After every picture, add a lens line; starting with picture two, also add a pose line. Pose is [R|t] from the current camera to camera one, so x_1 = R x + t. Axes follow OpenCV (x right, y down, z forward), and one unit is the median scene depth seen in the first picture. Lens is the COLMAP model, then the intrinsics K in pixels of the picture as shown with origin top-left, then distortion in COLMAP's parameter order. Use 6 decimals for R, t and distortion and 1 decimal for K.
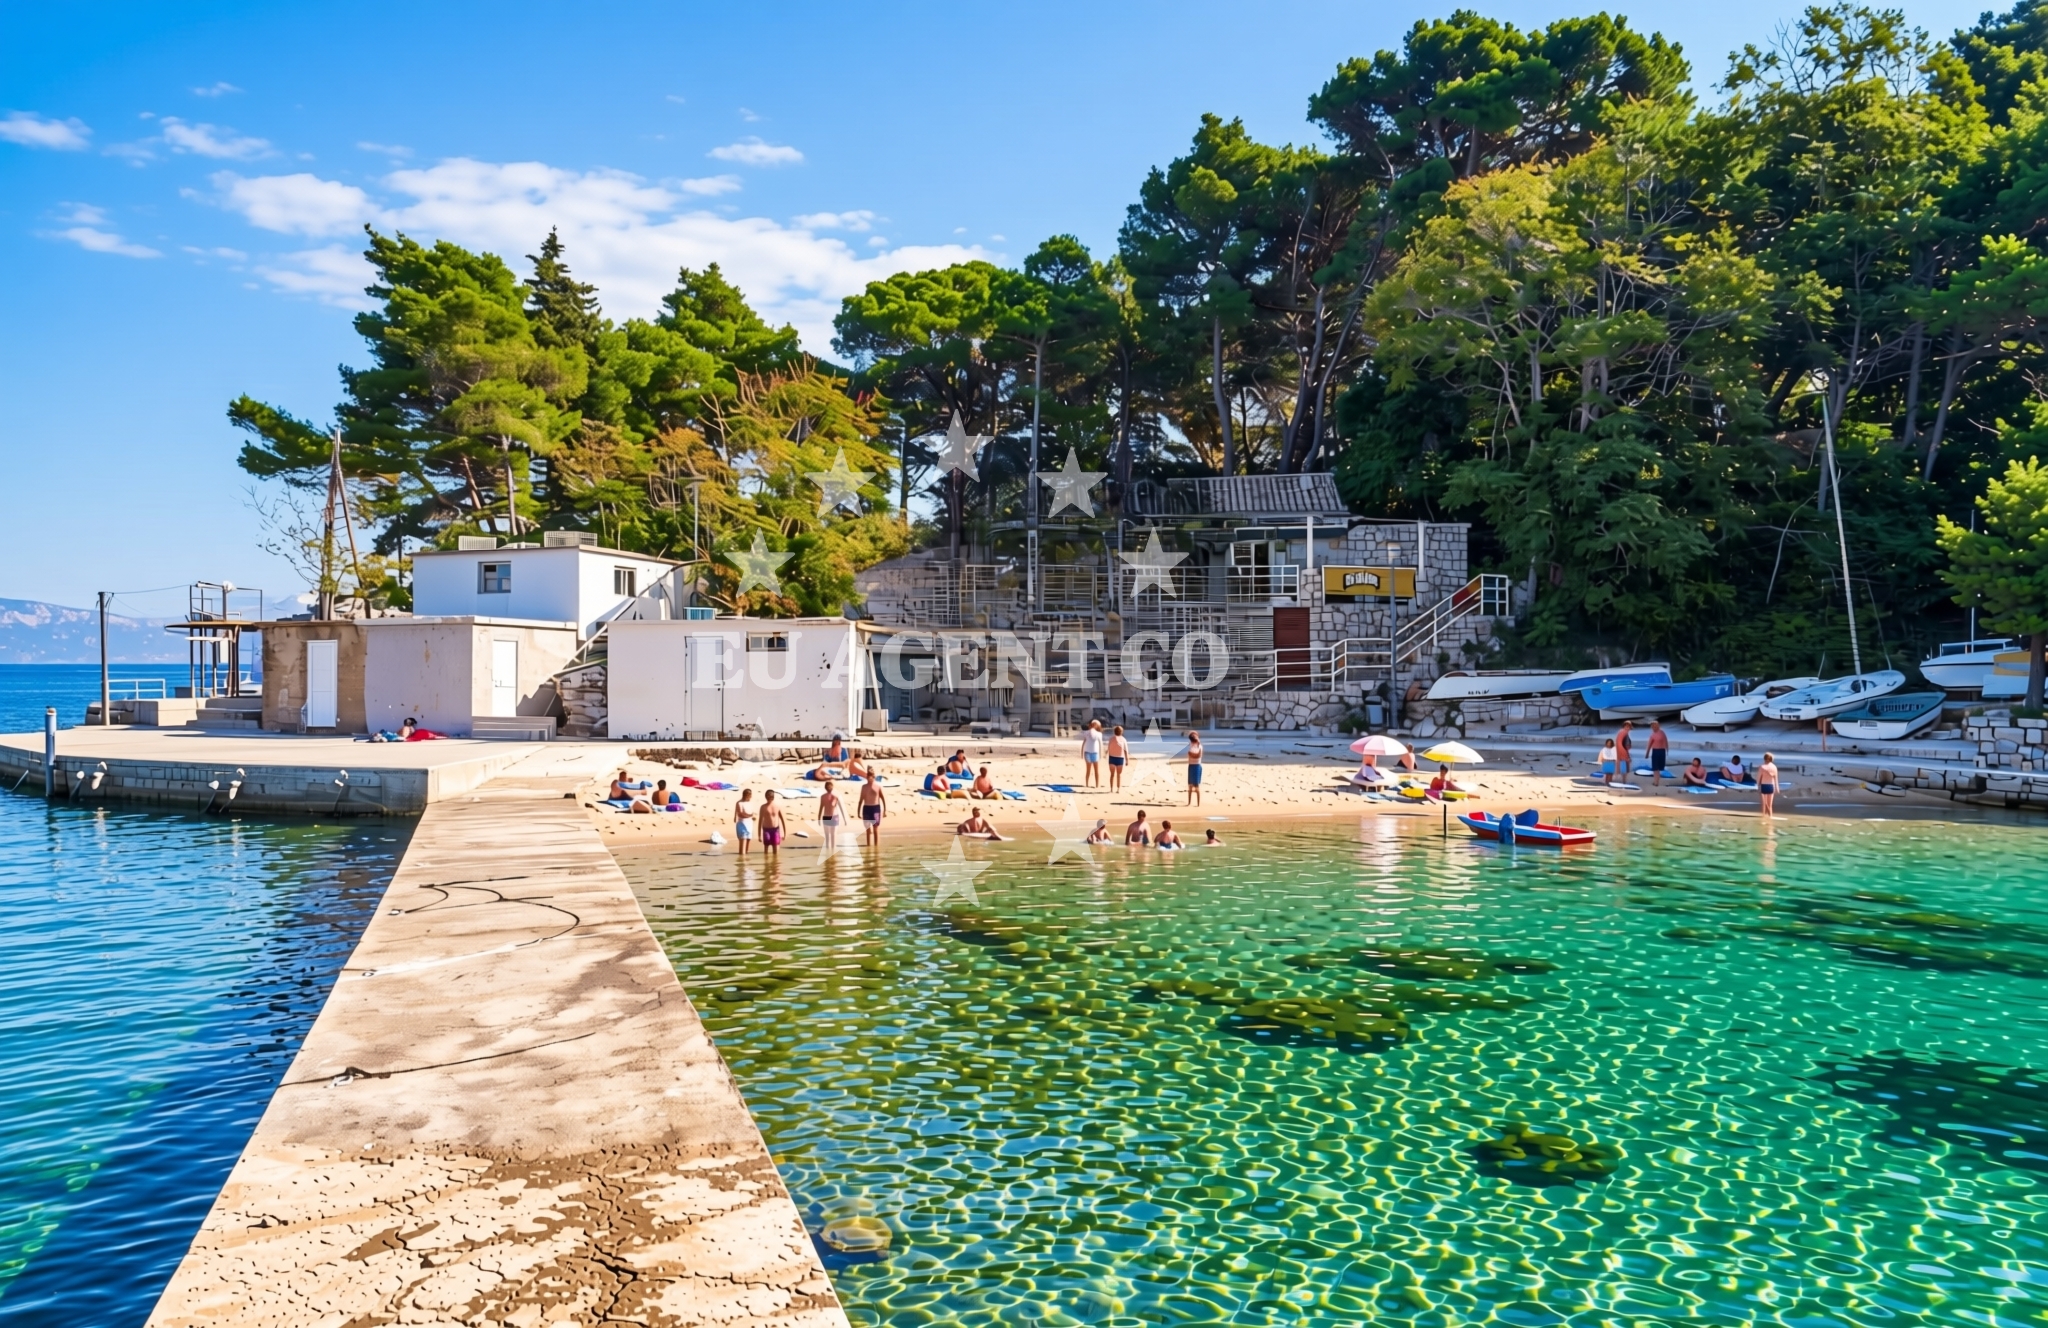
lens RADIAL K [[891.5, 0, 1024.0], [0, 891.5, 664.0], [0, 0, 1]] dist [-0.000878, -0.016900]
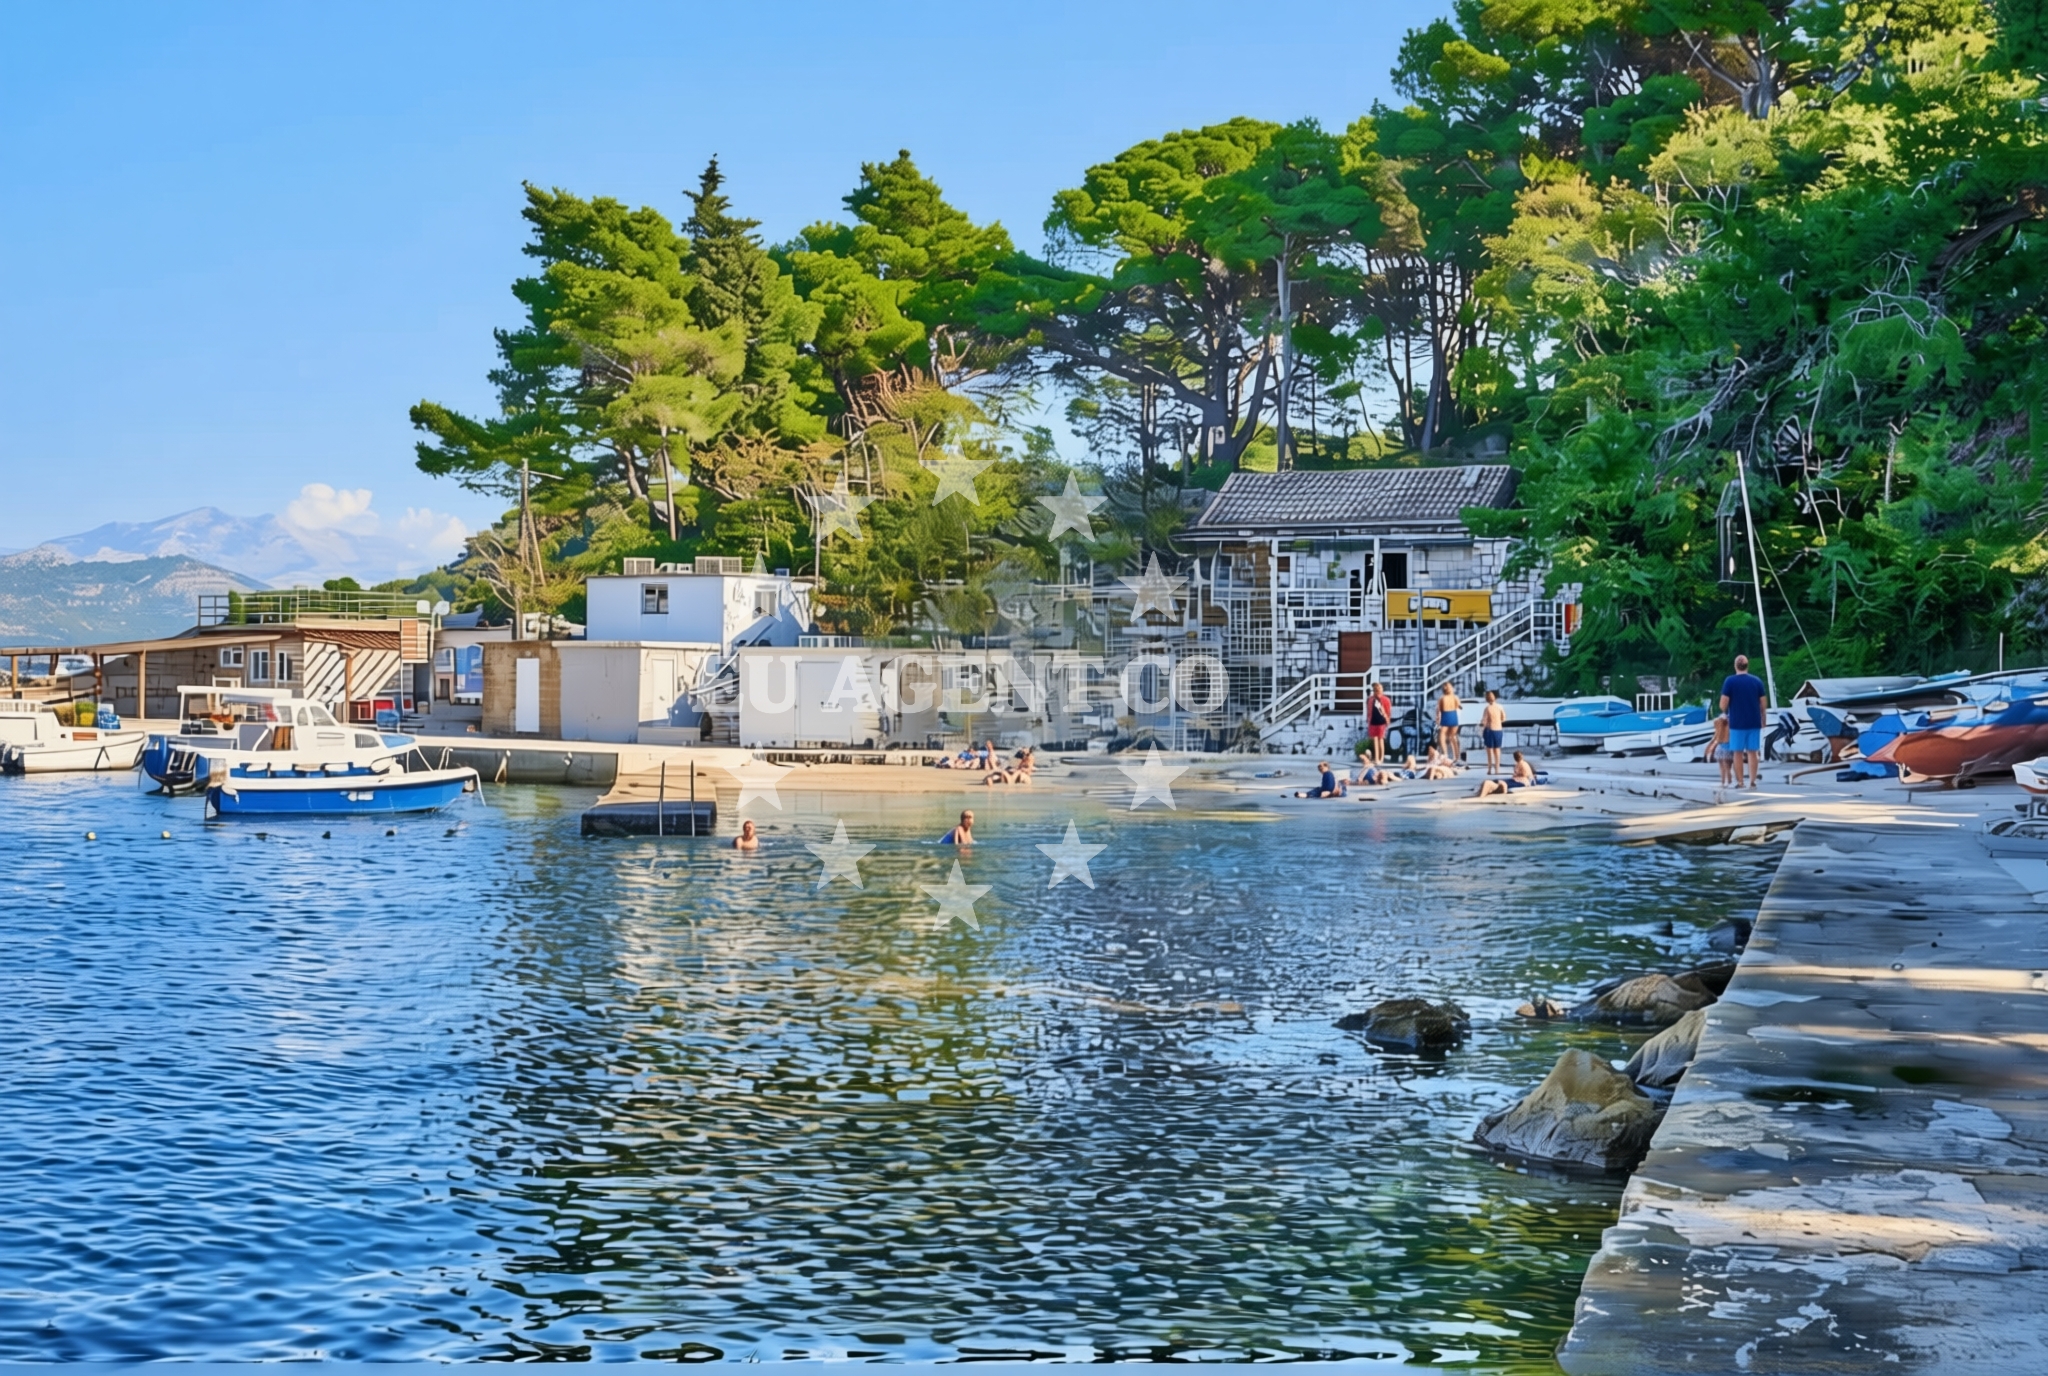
lens RADIAL K [[2885.5, 0, 1024.0], [0, 2885.5, 688.0], [0, 0, 1]] dist [0.015461, -0.008467]
pose [[0.919213, 0.011420, -0.393596, 0.935704], [-0.005500, 0.999854, 0.016165, -0.038684], [0.393723, -0.012694, 0.919141, -1.597932]]
